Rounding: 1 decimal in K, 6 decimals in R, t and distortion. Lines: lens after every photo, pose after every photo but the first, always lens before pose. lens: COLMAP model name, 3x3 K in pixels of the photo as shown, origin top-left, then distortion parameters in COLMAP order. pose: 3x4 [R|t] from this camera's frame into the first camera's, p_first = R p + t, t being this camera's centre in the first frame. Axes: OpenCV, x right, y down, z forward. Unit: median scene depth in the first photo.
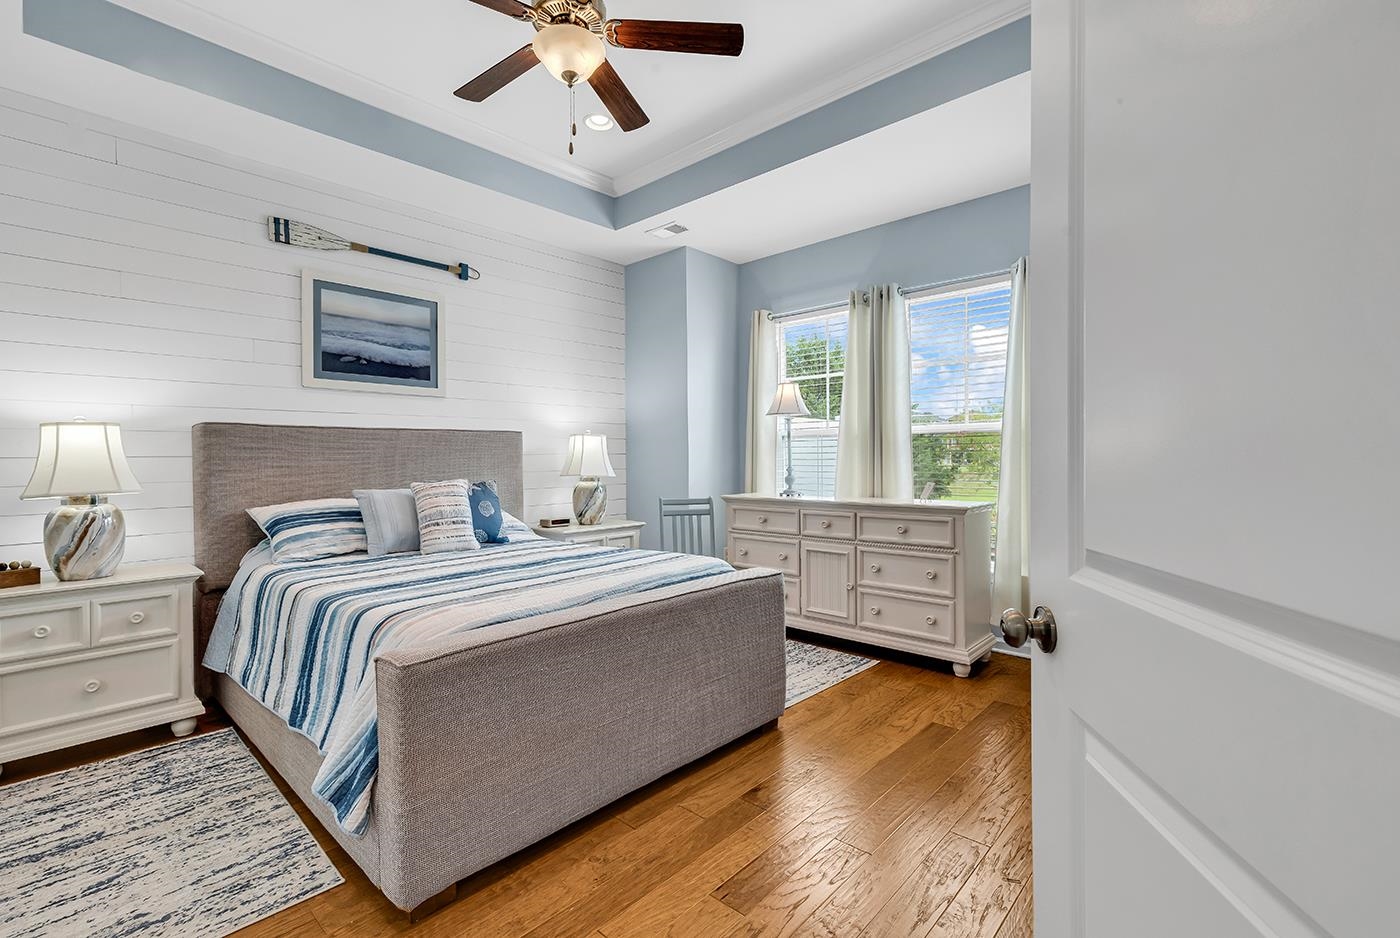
lens RADIAL K [[626.4, 0, 699.7], [0, 626.4, 463.2], [0, 0, 1]] dist [0.001066, -0.001114]
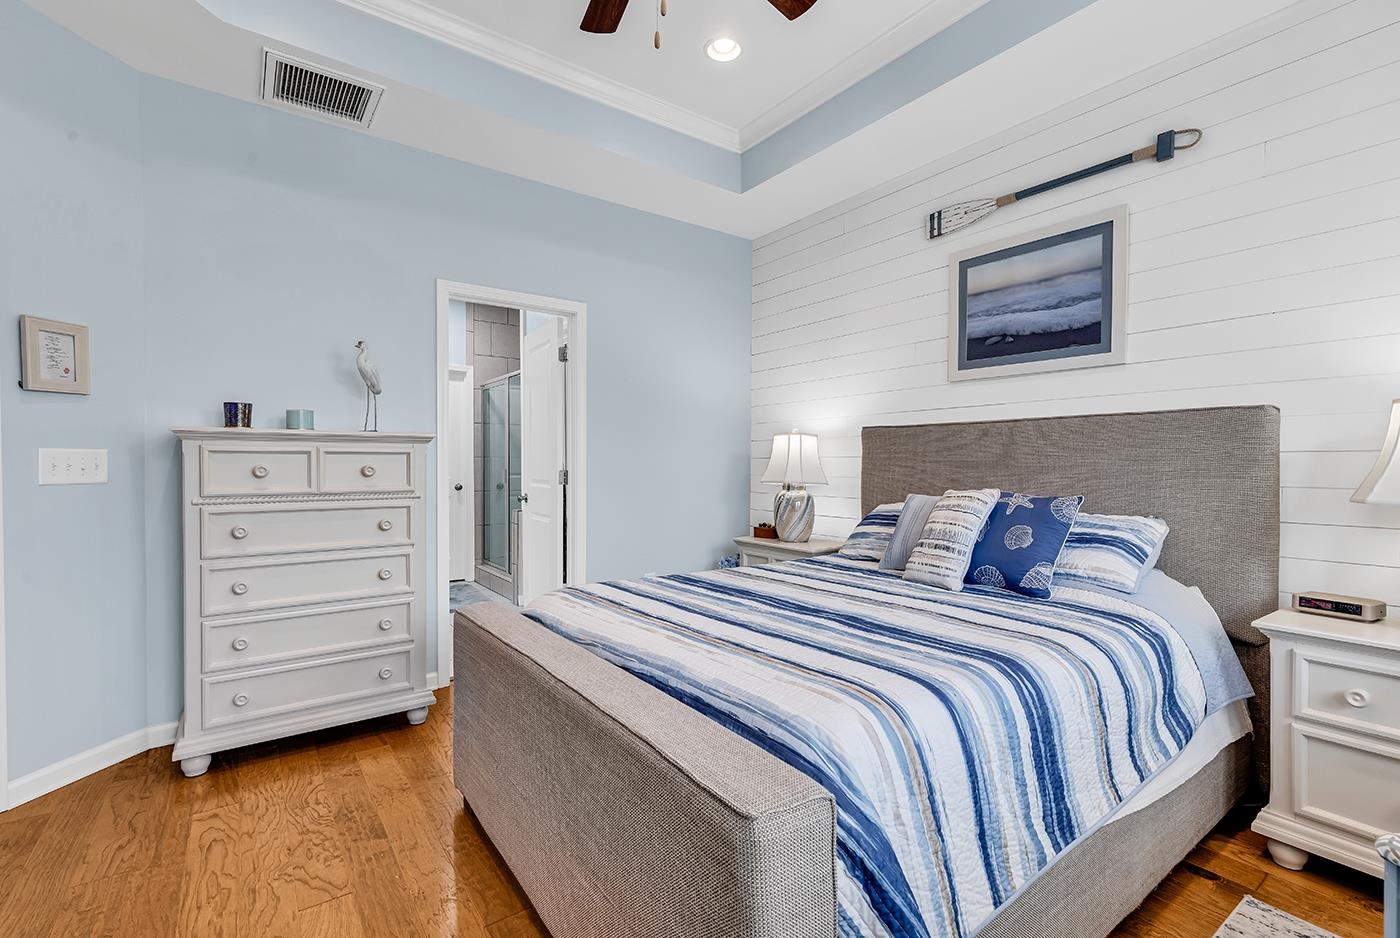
lens RADIAL K [[626.4, 0, 698.1], [0, 626.4, 465.3], [0, 0, 1]] dist [0.001066, -0.001114]
pose [[-0.195527, 0.014298, -0.980594, 0.338446], [-0.008790, 0.999828, 0.016332, -0.008760], [0.980659, 0.011813, -0.195368, 0.769857]]
